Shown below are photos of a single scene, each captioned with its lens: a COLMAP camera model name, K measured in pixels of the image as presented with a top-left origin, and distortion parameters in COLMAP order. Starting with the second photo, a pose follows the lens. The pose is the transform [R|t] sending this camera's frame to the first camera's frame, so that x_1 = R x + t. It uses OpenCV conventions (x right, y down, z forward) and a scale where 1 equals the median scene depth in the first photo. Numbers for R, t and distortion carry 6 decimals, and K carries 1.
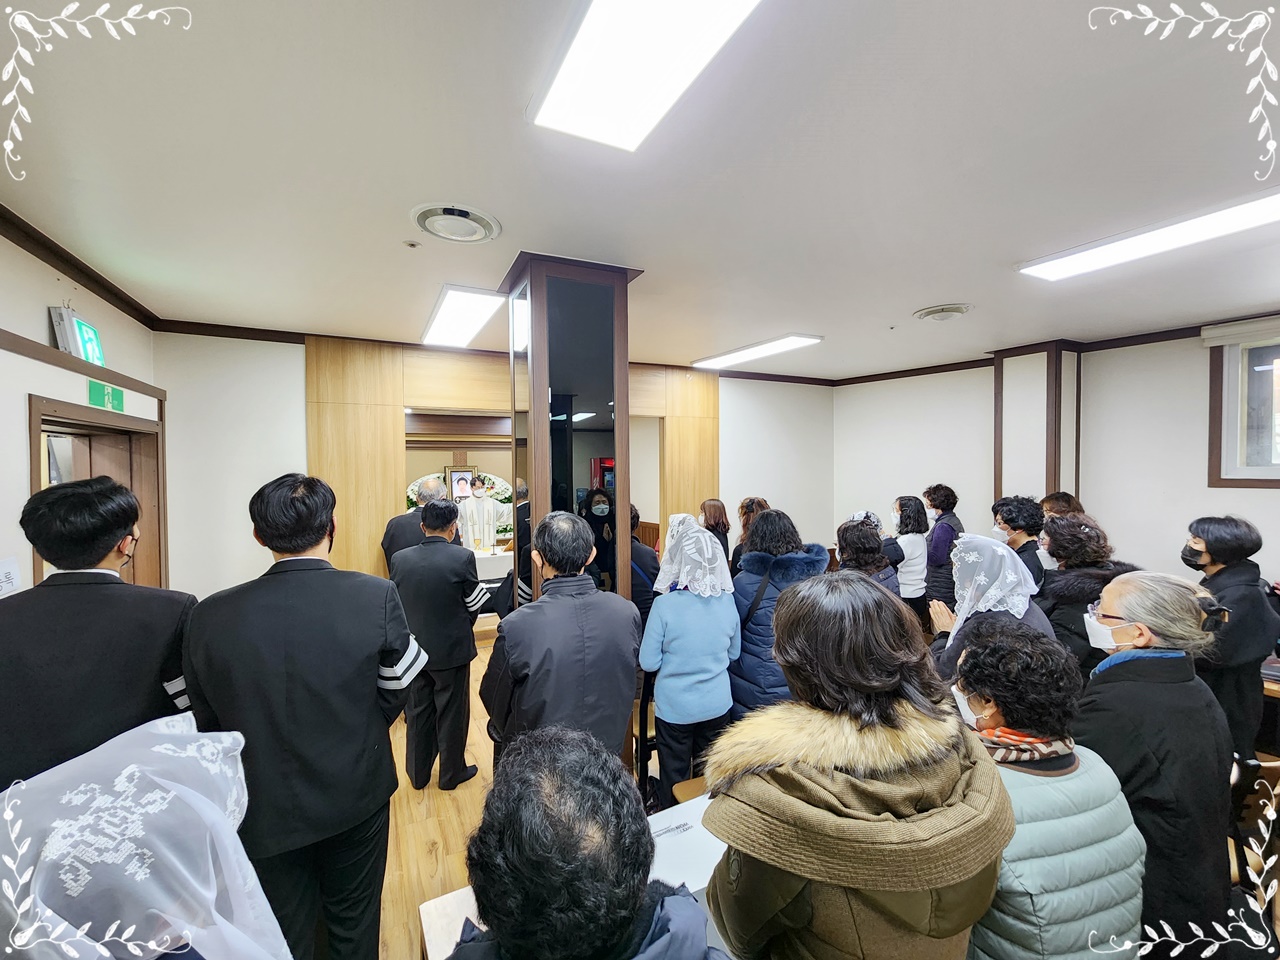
lens RADIAL K [[523.2, 0, 638.6], [0, 523.2, 482.7], [0, 0, 1]] dist [0.010982, -0.000019]
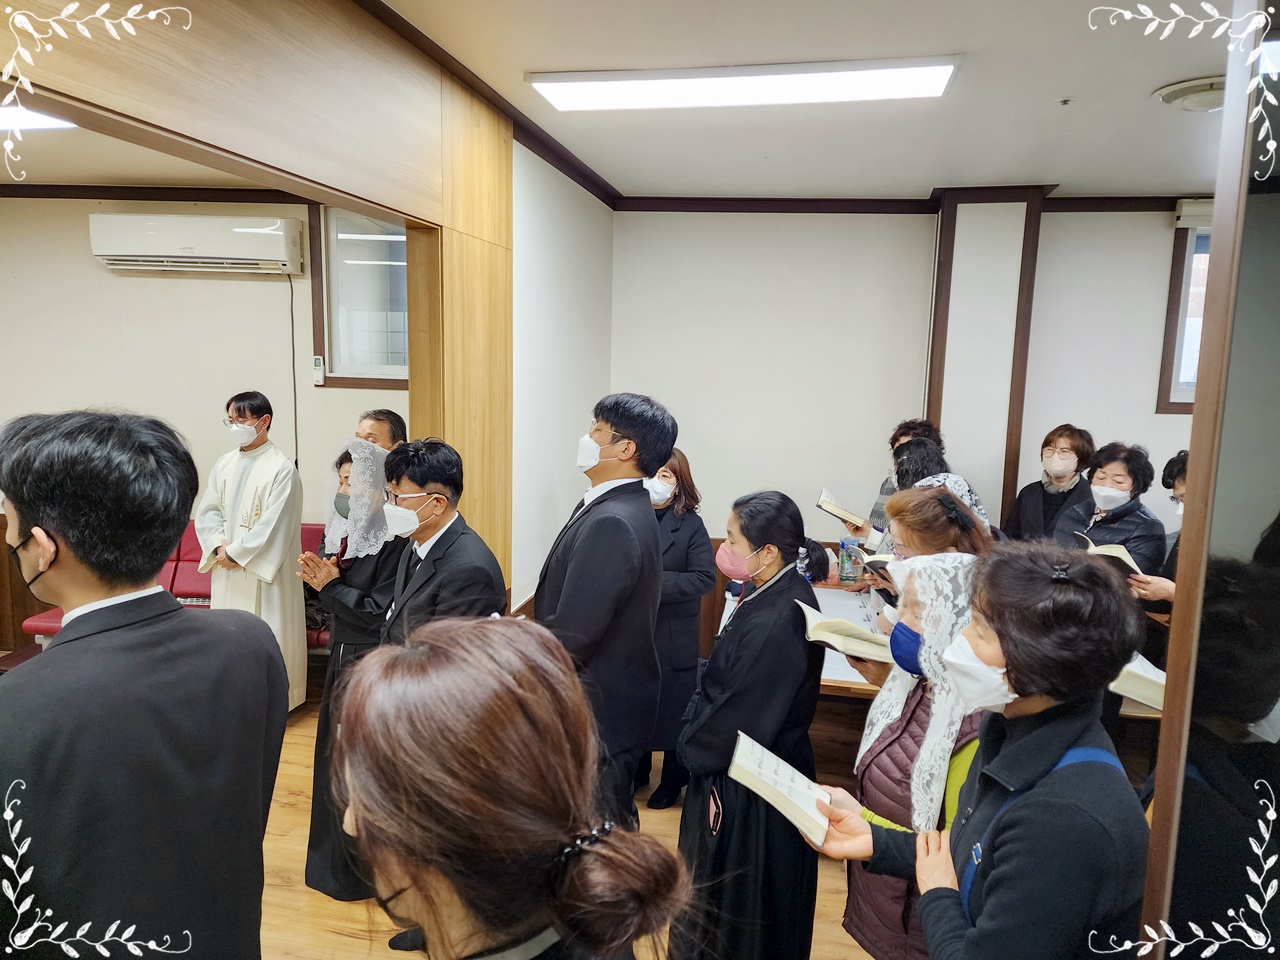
lens RADIAL K [[852.6, 0, 615.3], [0, 852.6, 477.8], [0, 0, 1]] dist [0.083996, -0.074178]
pose [[0.651264, -0.081682, 0.754442, -0.553464], [-0.000333, 0.994159, 0.107923, -0.049037], [-0.758851, -0.070537, 0.647433, 1.019517]]
